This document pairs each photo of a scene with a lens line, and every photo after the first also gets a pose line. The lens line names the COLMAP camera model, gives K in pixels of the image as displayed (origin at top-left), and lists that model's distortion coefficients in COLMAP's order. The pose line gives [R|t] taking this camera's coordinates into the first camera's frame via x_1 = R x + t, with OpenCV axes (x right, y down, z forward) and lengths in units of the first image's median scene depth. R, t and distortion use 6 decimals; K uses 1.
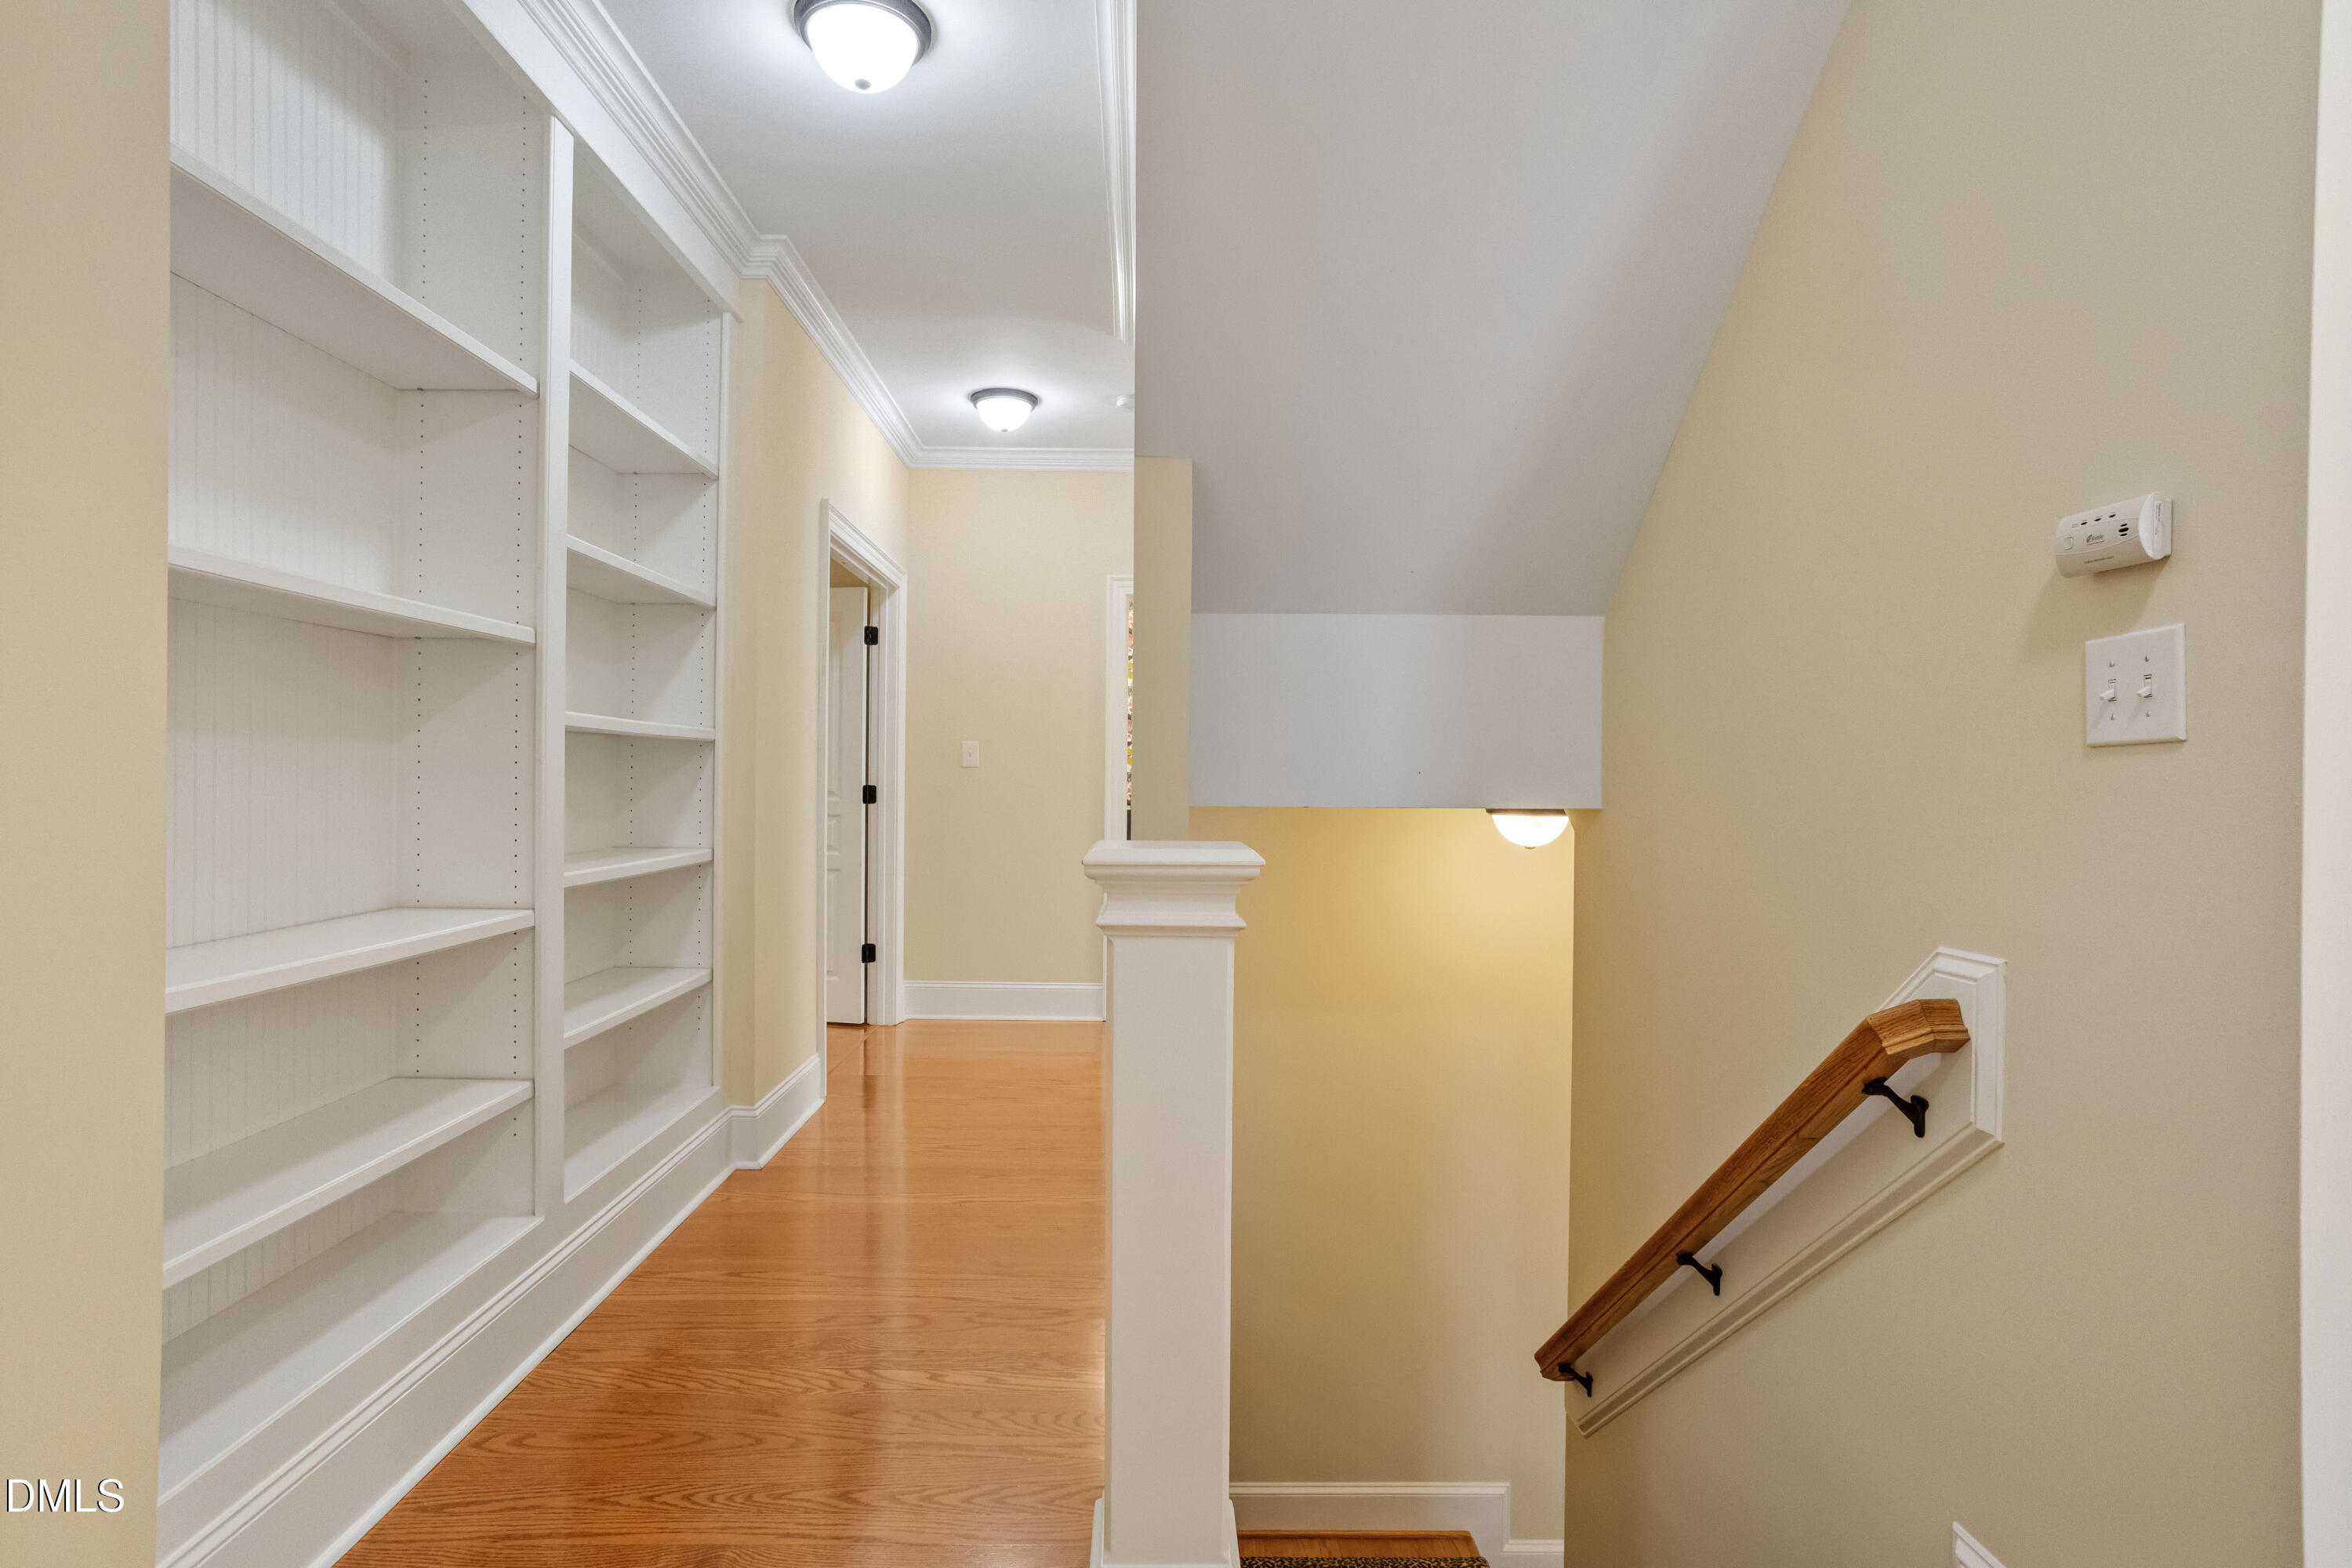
lens RADIAL K [[1145.8, 0, 1164.0], [0, 1145.8, 792.2], [0, 0, 1]] dist [-0.005301, 0.000118]
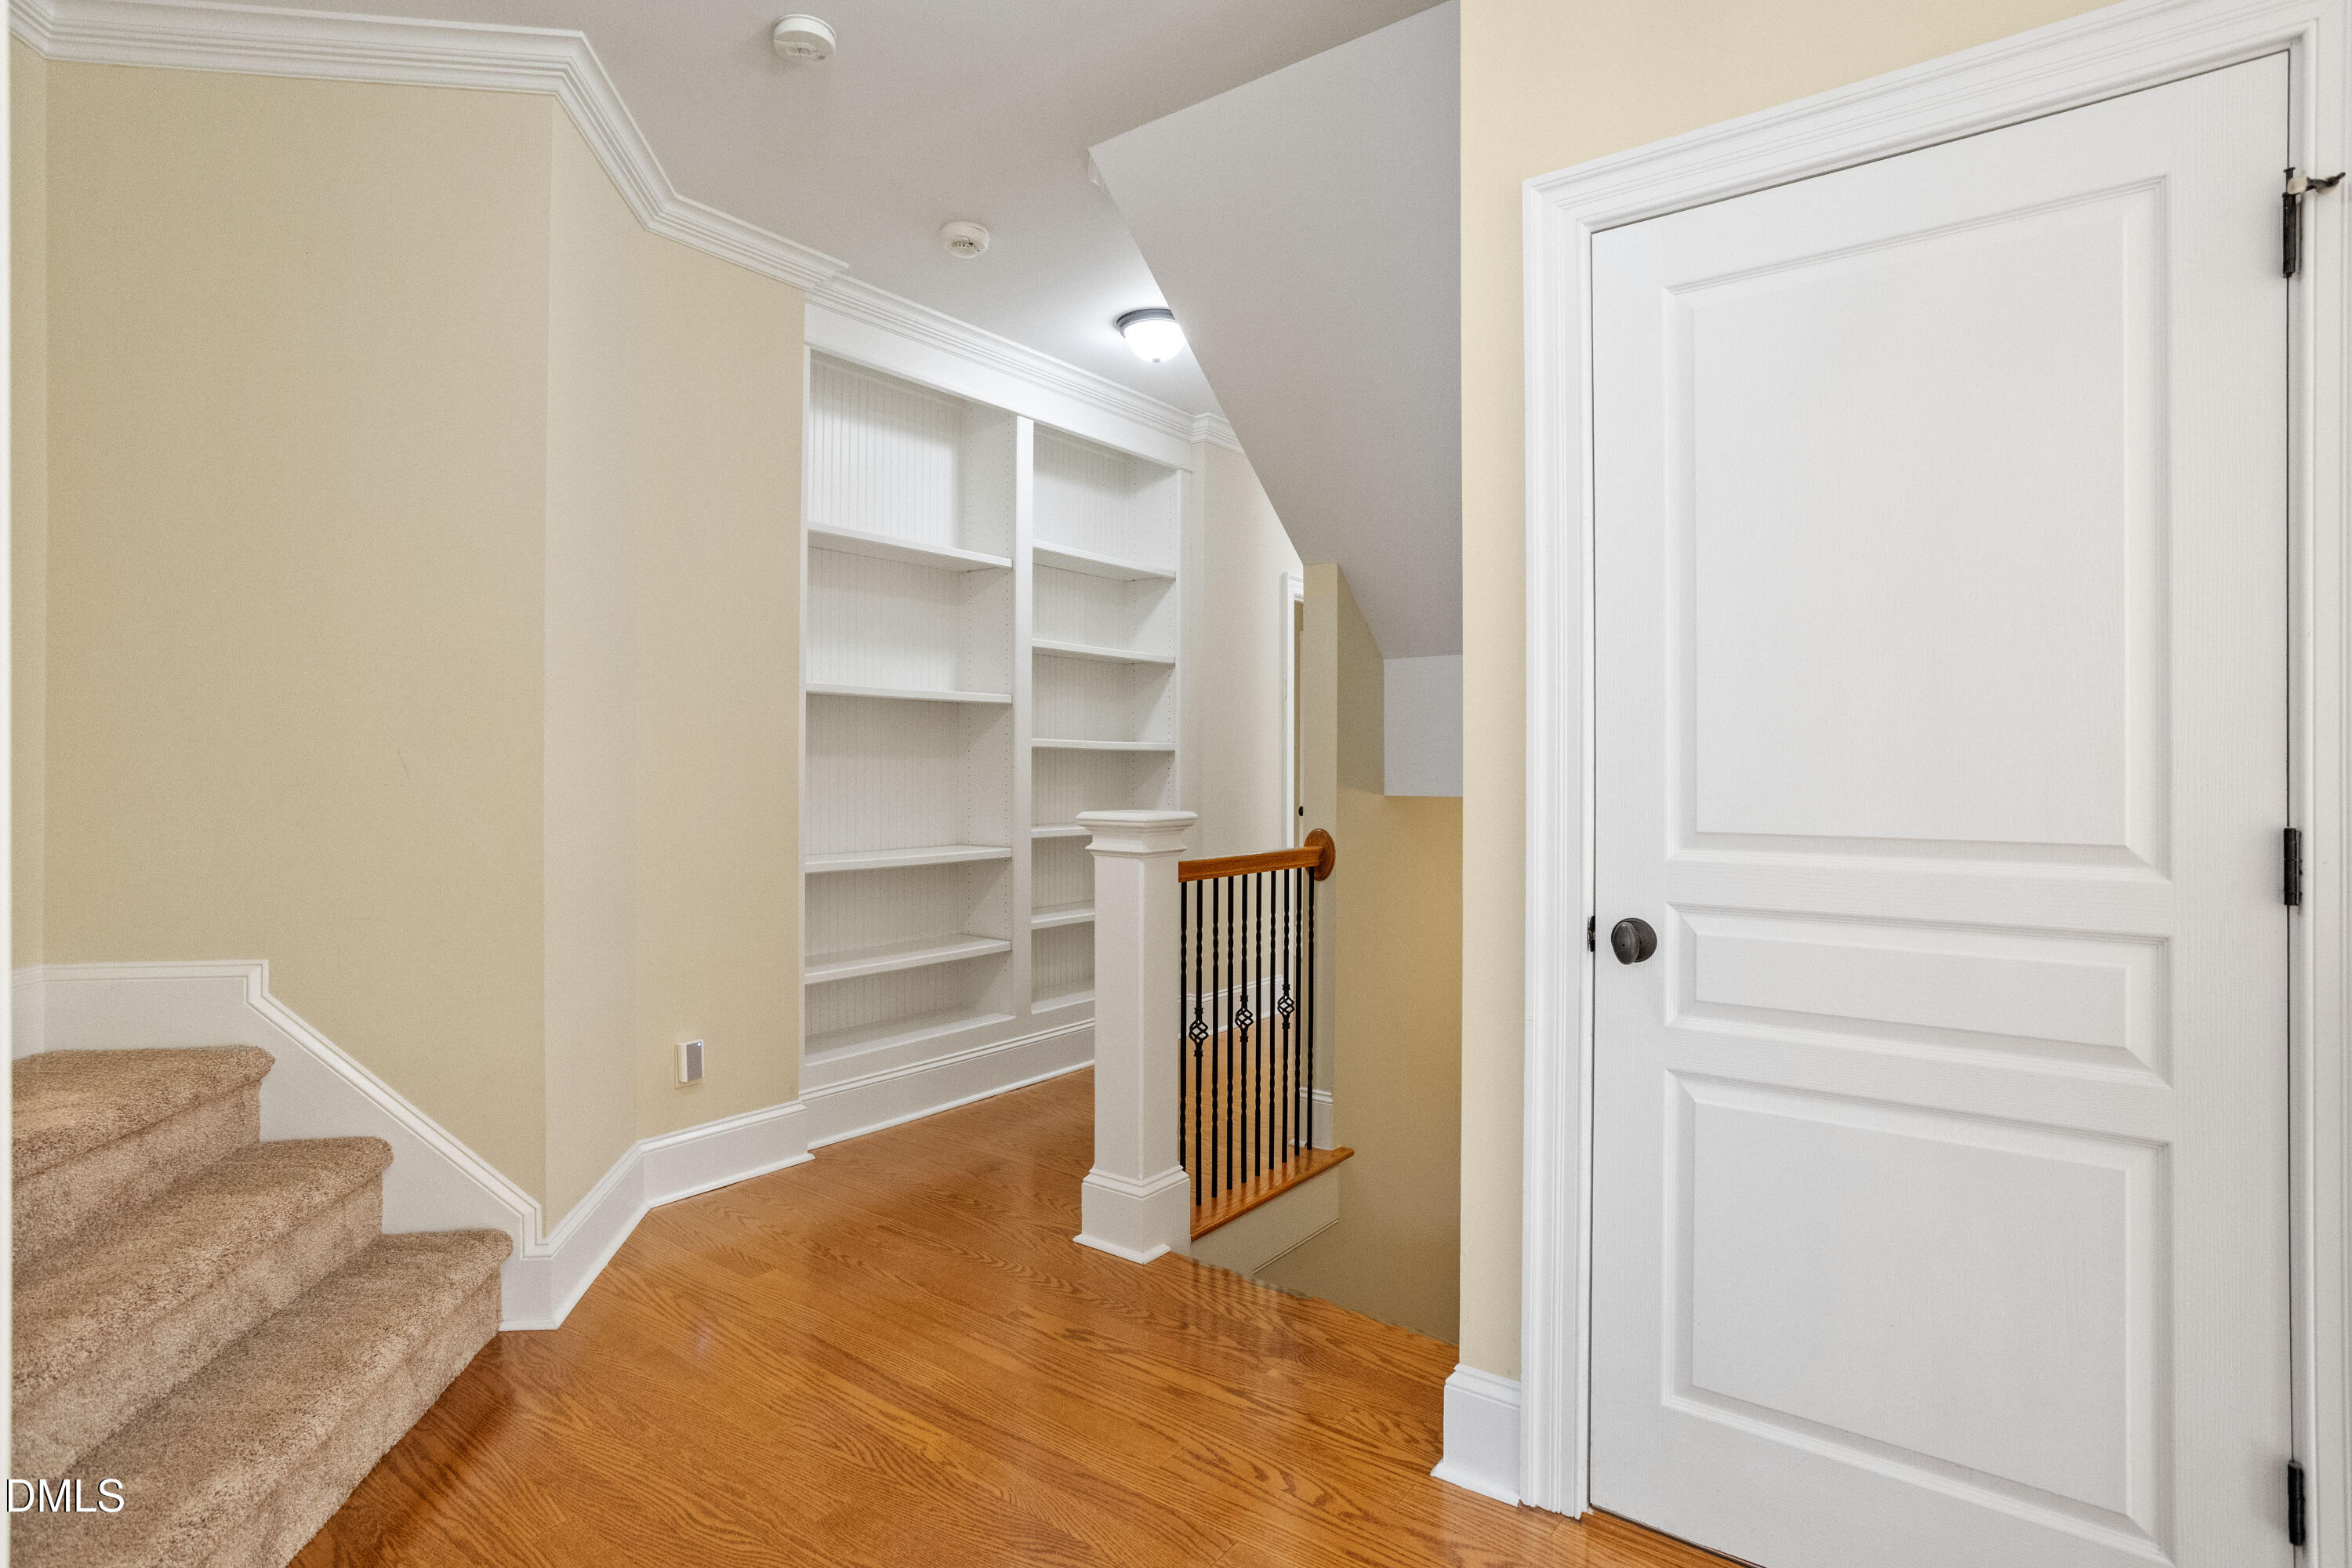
lens RADIAL K [[1181.4, 0, 1188.5], [0, 1181.4, 764.9], [0, 0, 1]] dist [0.003939, 0.000852]
pose [[0.788554, -0.012906, -0.614830, 0.835962], [0.000007, 0.999780, -0.020978, 0.007213], [0.614965, 0.016538, 0.788381, -0.316332]]
